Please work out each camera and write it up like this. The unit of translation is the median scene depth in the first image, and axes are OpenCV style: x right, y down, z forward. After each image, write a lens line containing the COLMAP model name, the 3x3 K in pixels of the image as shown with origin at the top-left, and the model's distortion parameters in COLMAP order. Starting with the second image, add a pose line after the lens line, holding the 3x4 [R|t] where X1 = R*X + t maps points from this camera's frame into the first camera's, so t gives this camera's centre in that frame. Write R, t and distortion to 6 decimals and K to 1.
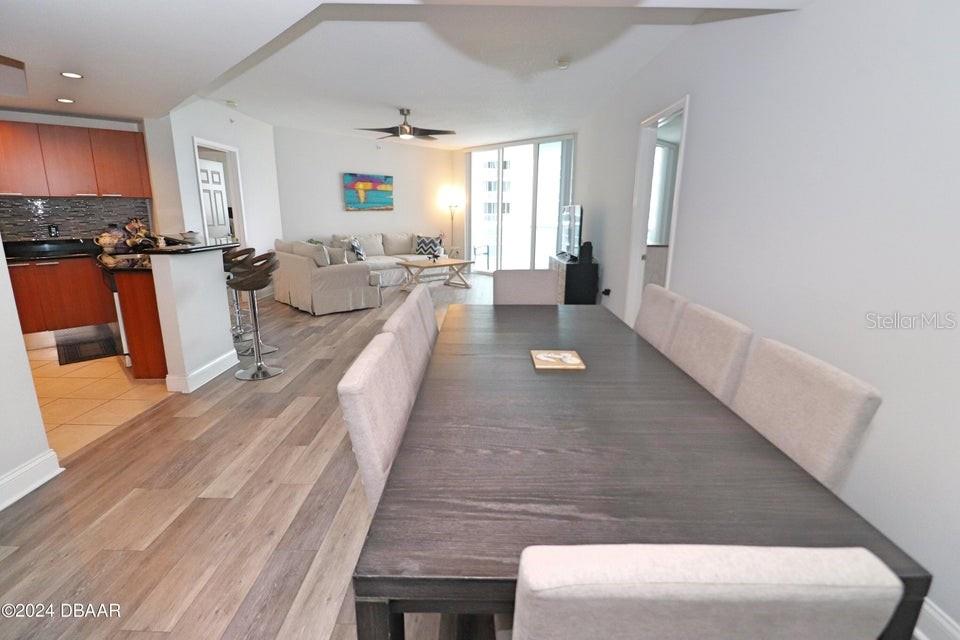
lens RADIAL K [[445.9, 0, 477.0], [0, 445.9, 318.0], [0, 0, 1]] dist [-0.000151, -0.012321]
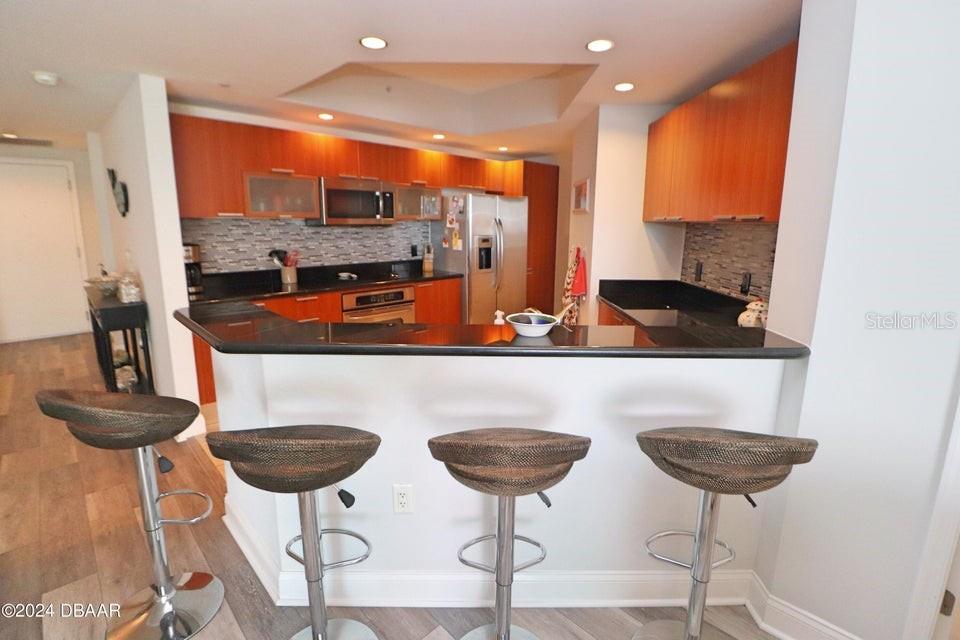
lens RADIAL K [[440.0, 0, 484.9], [0, 440.0, 299.1], [0, 0, 1]] dist [-0.016533, -0.006713]
pose [[-0.697482, 0.115190, -0.707283, -0.345174], [-0.181033, 0.926658, 0.329443, -0.285154], [0.693358, 0.357822, -0.625474, 1.070877]]
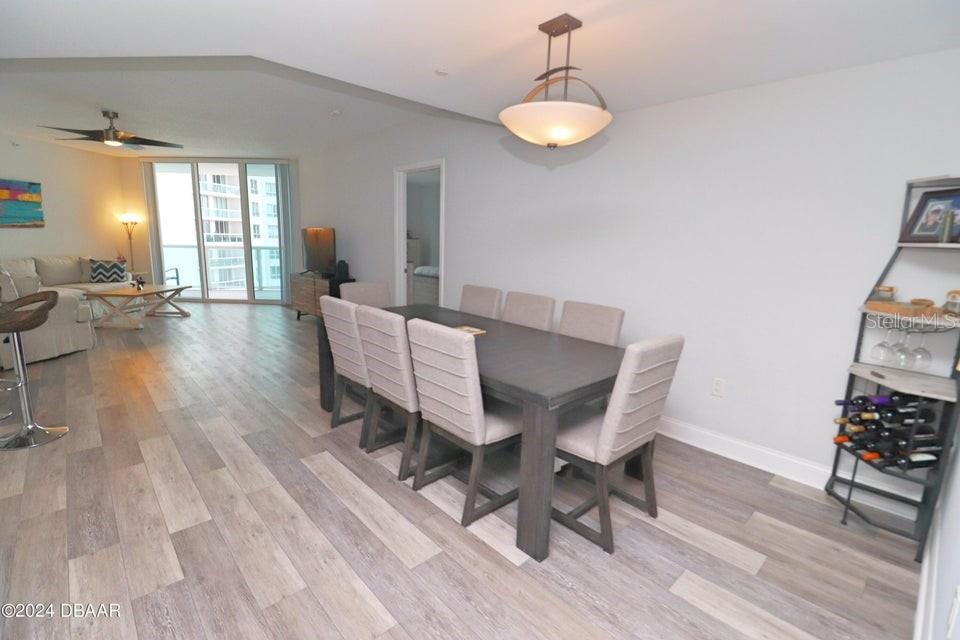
lens RADIAL K [[443.8, 0, 494.5], [0, 443.8, 321.2], [0, 0, 1]] dist [-0.034415, -0.000415]
pose [[0.704125, -0.116204, 0.700503, -0.321187], [0.139703, 0.989908, 0.023787, 0.013376], [-0.696198, 0.081114, 0.713253, -0.075346]]
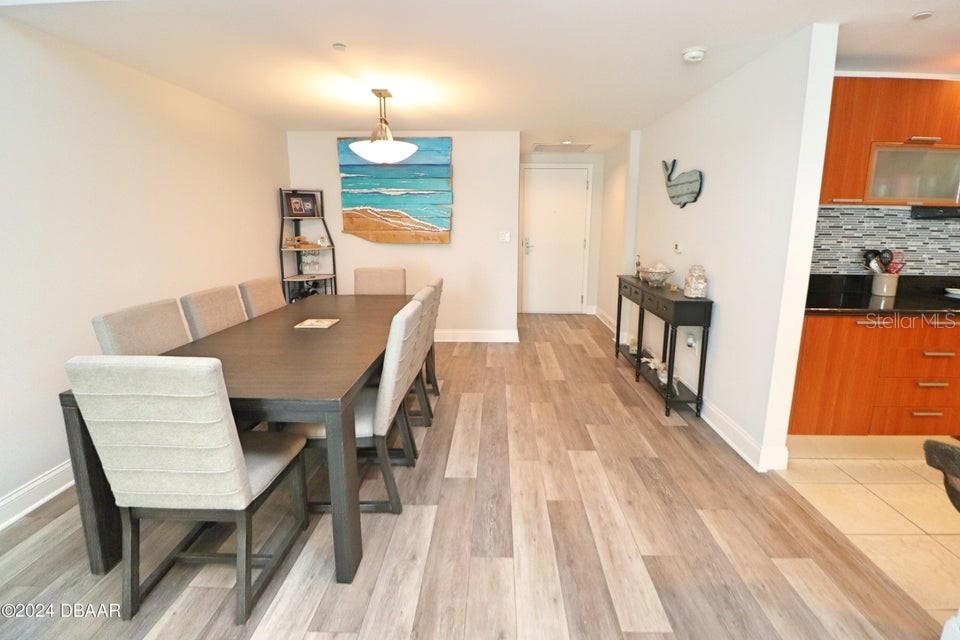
lens RADIAL K [[440.0, 0, 484.9], [0, 440.0, 299.1], [0, 0, 1]] dist [-0.016533, -0.006713]
pose [[-0.999918, -0.010886, 0.006794, -0.139968], [-0.007175, 0.913245, 0.407348, -0.214274], [-0.010639, 0.407266, -0.913248, 0.857410]]
